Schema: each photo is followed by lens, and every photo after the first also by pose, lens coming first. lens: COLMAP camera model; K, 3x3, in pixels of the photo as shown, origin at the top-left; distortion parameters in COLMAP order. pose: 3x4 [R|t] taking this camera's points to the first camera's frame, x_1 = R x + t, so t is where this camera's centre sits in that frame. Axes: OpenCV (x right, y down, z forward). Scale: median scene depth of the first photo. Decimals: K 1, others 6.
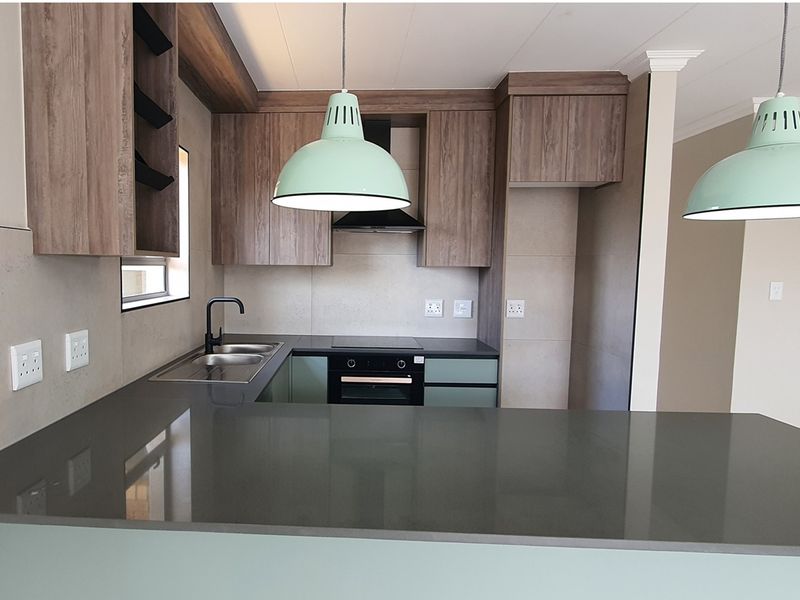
lens RADIAL K [[689.9, 0, 400.9], [0, 689.9, 327.9], [0, 0, 1]] dist [0.001082, -0.007558]
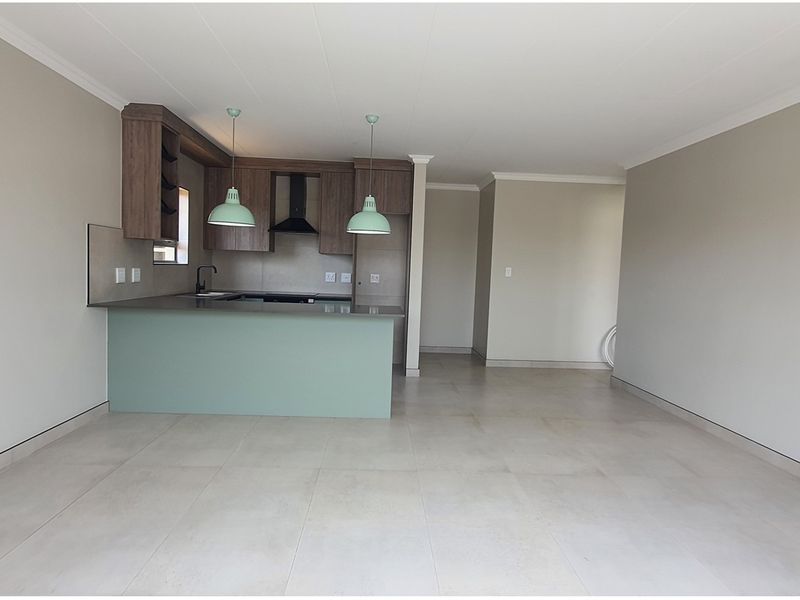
lens RADIAL K [[488.1, 0, 400.0], [0, 488.1, 300.0], [0, 0, 1]] dist [0.003261, 0.001247]
pose [[0.995360, 0.020260, 0.094065, 0.160987], [-0.019579, 0.999775, -0.008151, 0.055483], [-0.094209, 0.006272, 0.995533, -0.427935]]
